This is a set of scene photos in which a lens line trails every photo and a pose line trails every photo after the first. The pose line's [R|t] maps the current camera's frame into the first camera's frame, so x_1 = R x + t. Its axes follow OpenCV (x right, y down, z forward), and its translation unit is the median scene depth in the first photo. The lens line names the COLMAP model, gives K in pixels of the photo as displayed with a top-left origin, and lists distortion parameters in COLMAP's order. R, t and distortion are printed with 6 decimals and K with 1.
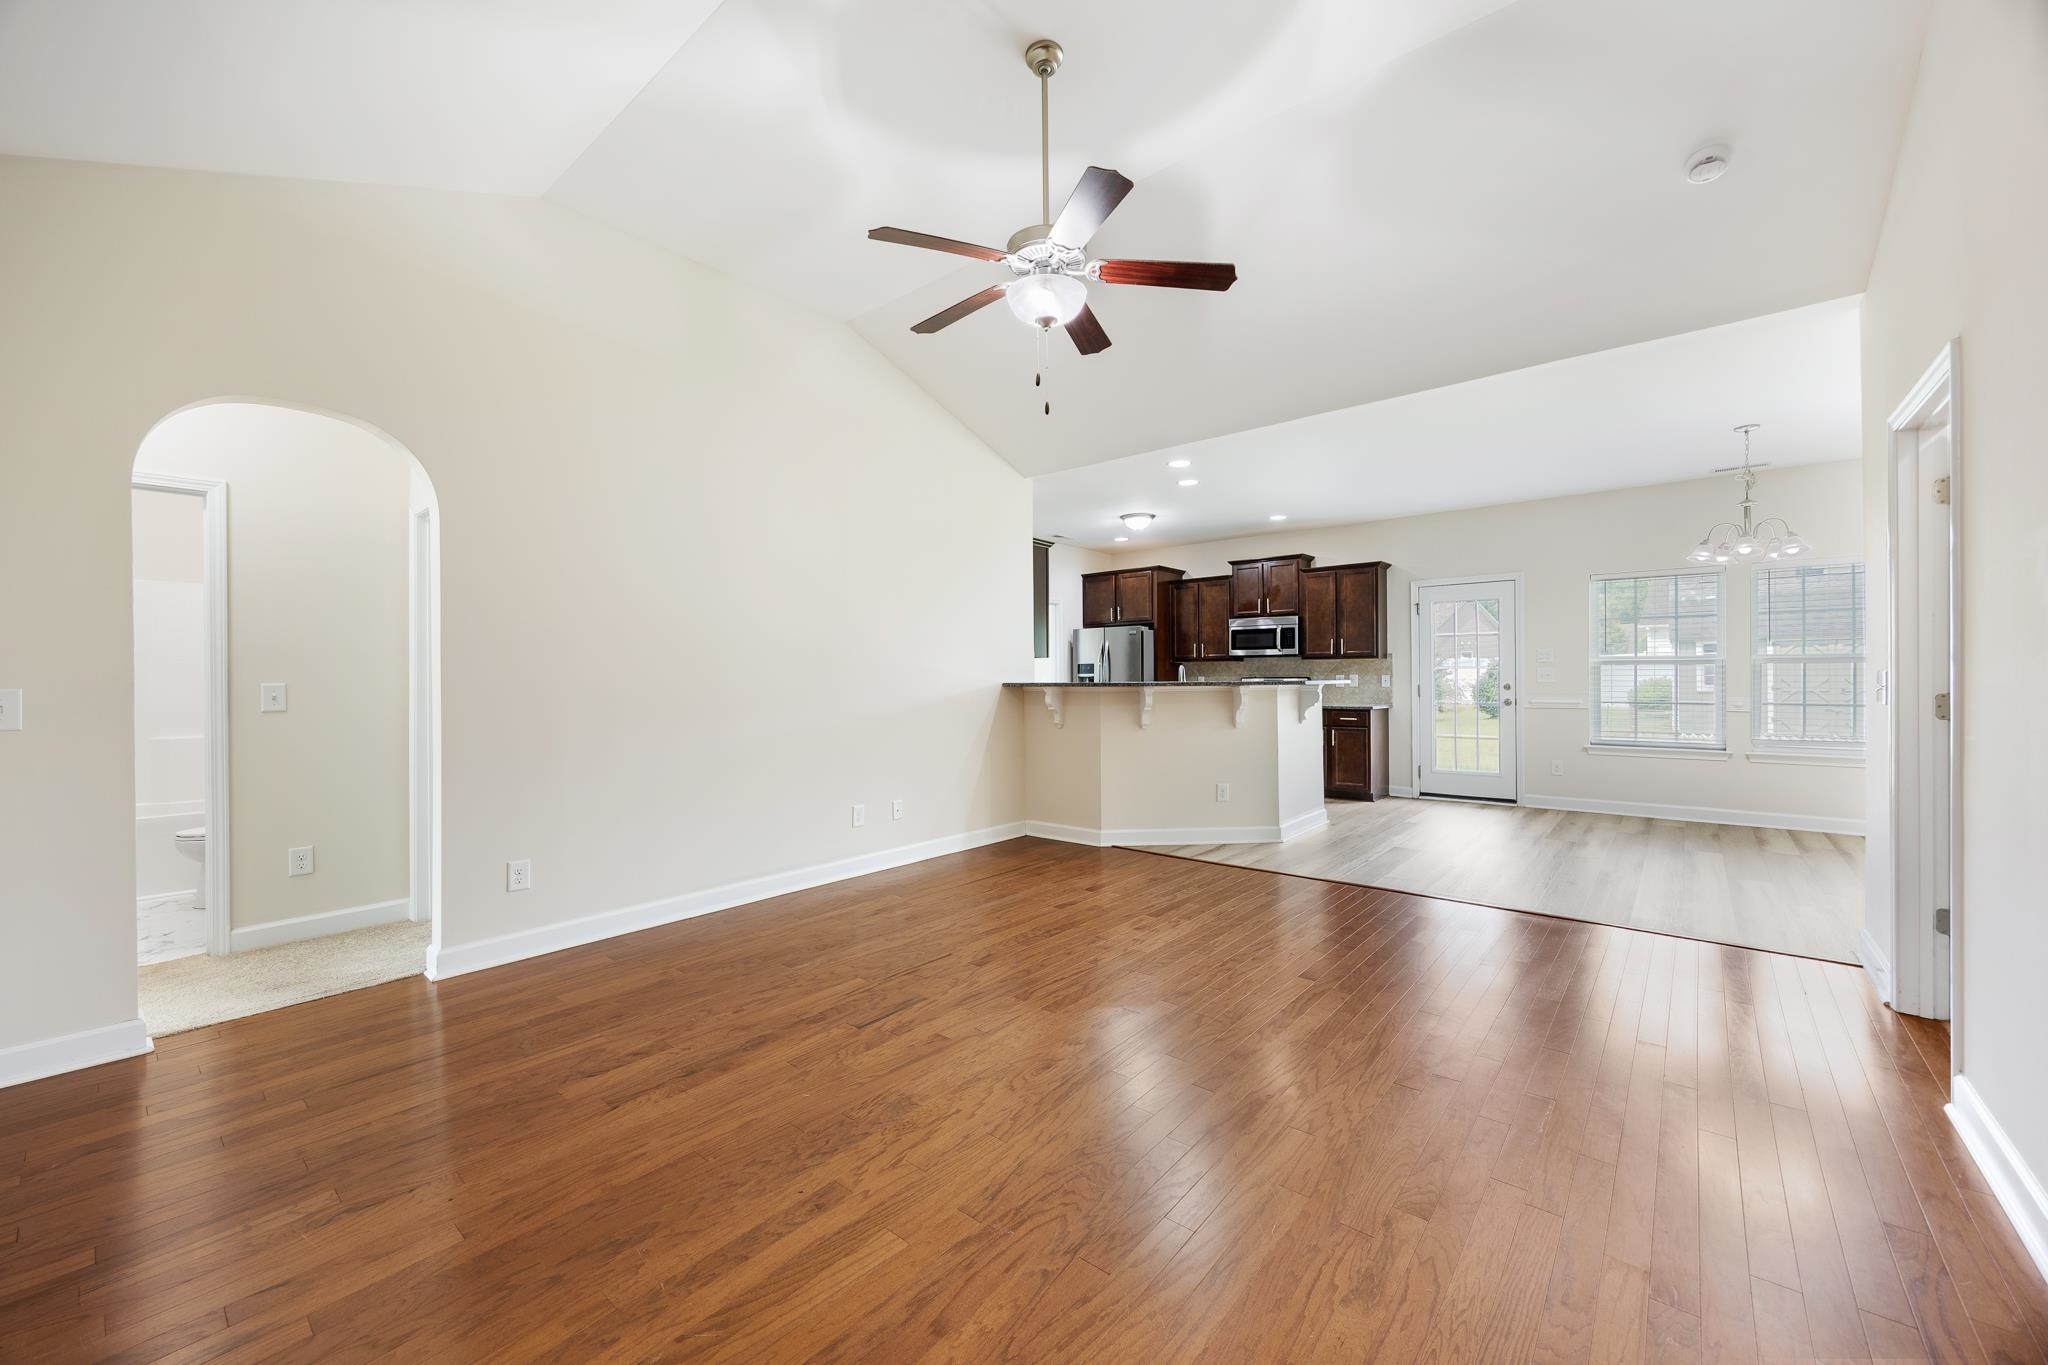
lens RADIAL K [[789.2, 0, 1022.6], [0, 789.2, 676.1], [0, 0, 1]] dist [-0.000779, 0.000094]
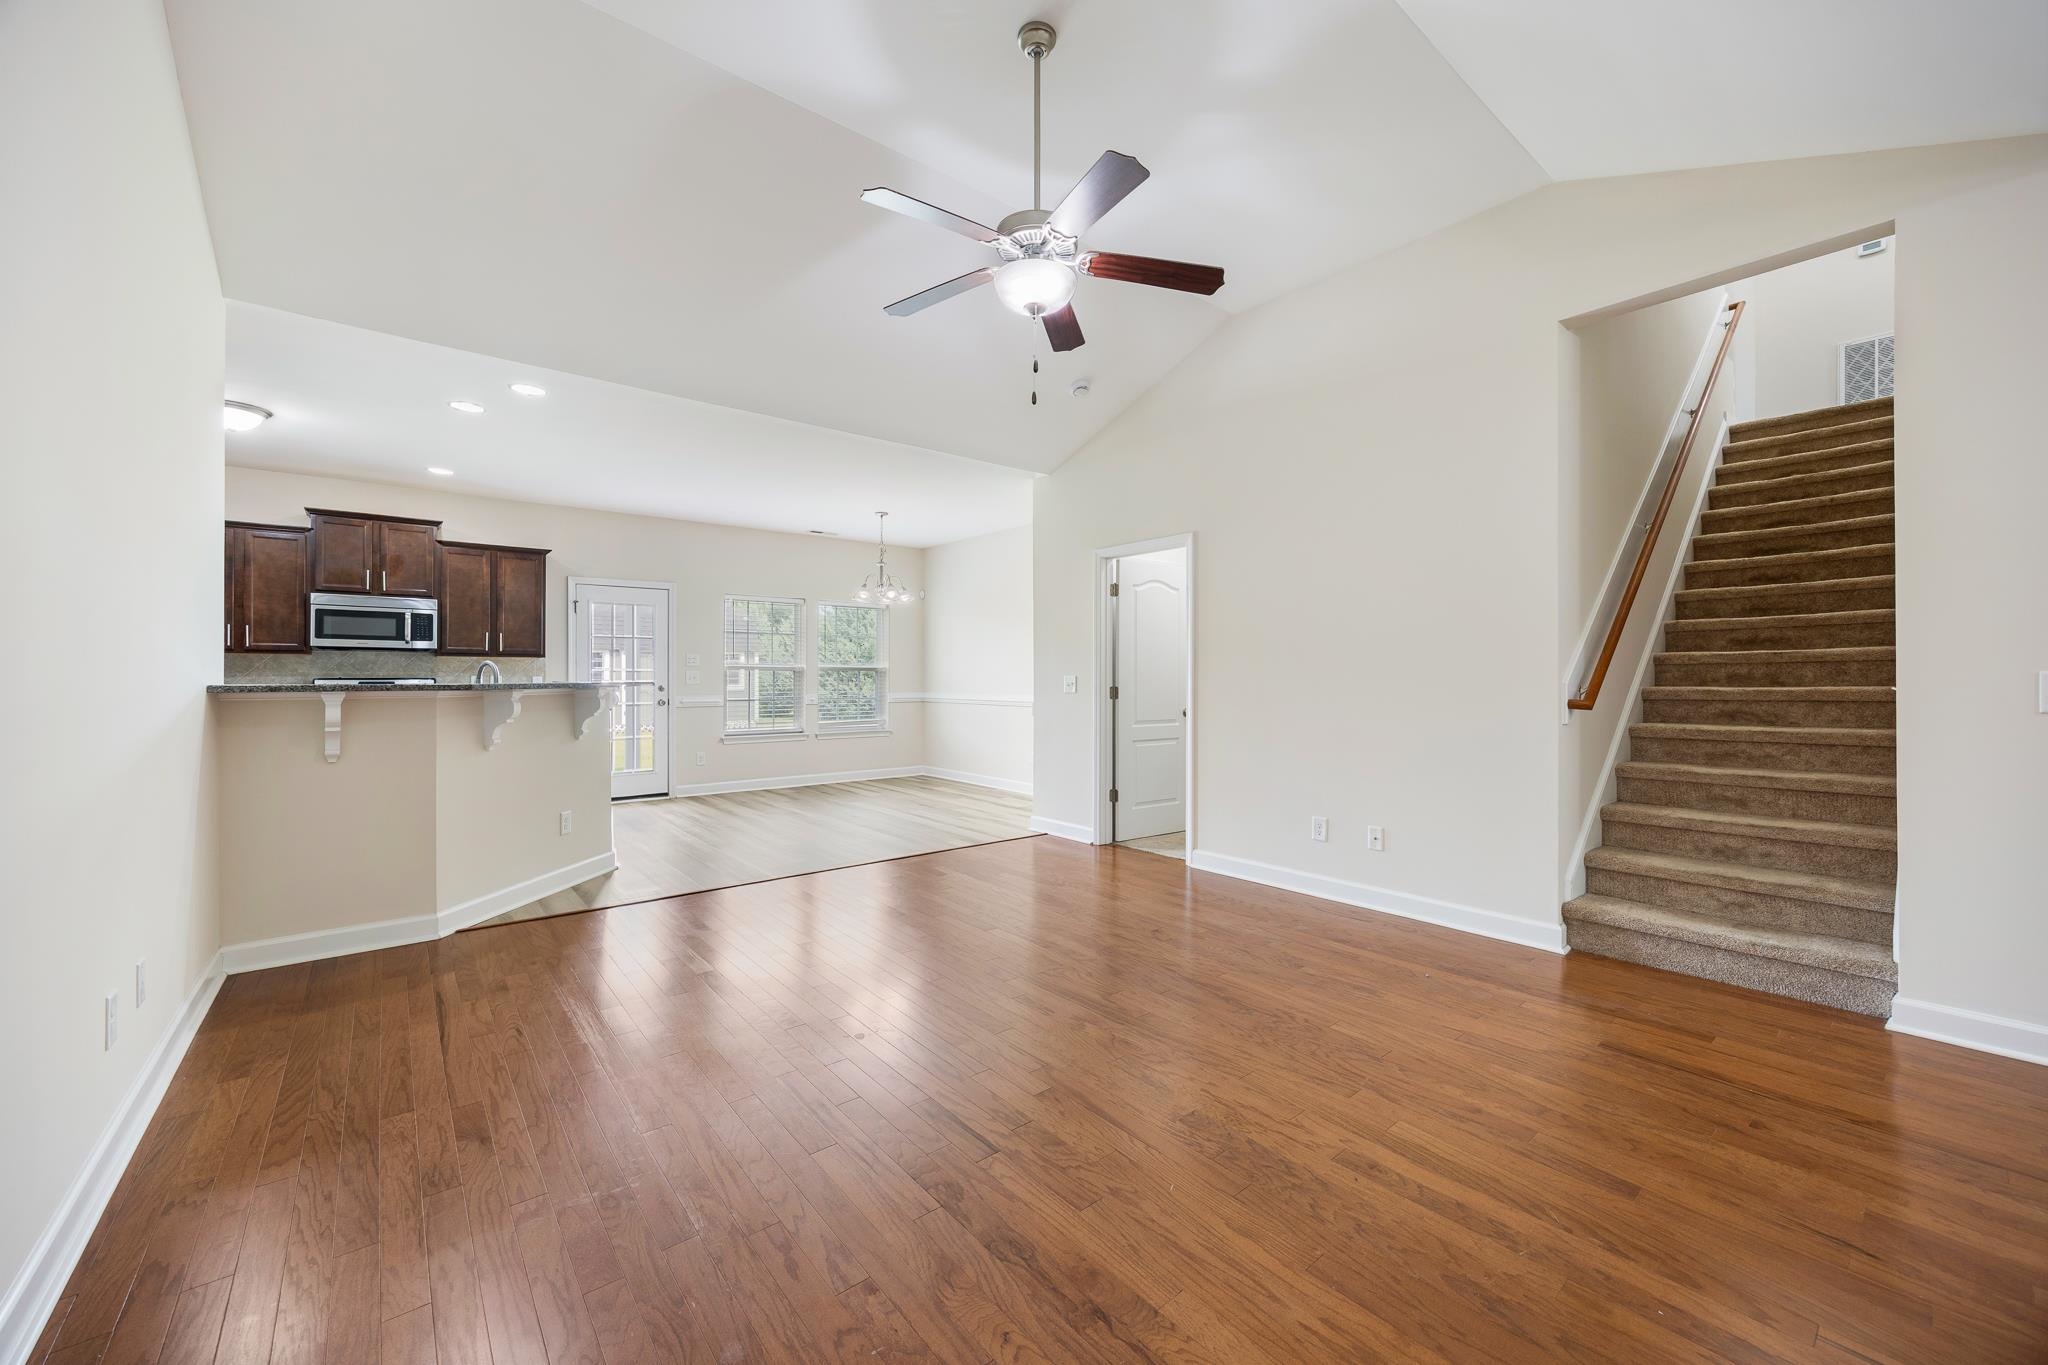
lens RADIAL K [[789.2, 0, 1022.6], [0, 789.2, 676.1], [0, 0, 1]] dist [-0.000779, 0.000094]
pose [[0.173770, 0.008416, 0.984750, -0.505432], [-0.003232, 0.999963, -0.007976, 0.005986], [-0.984781, -0.001797, 0.173791, 0.462962]]
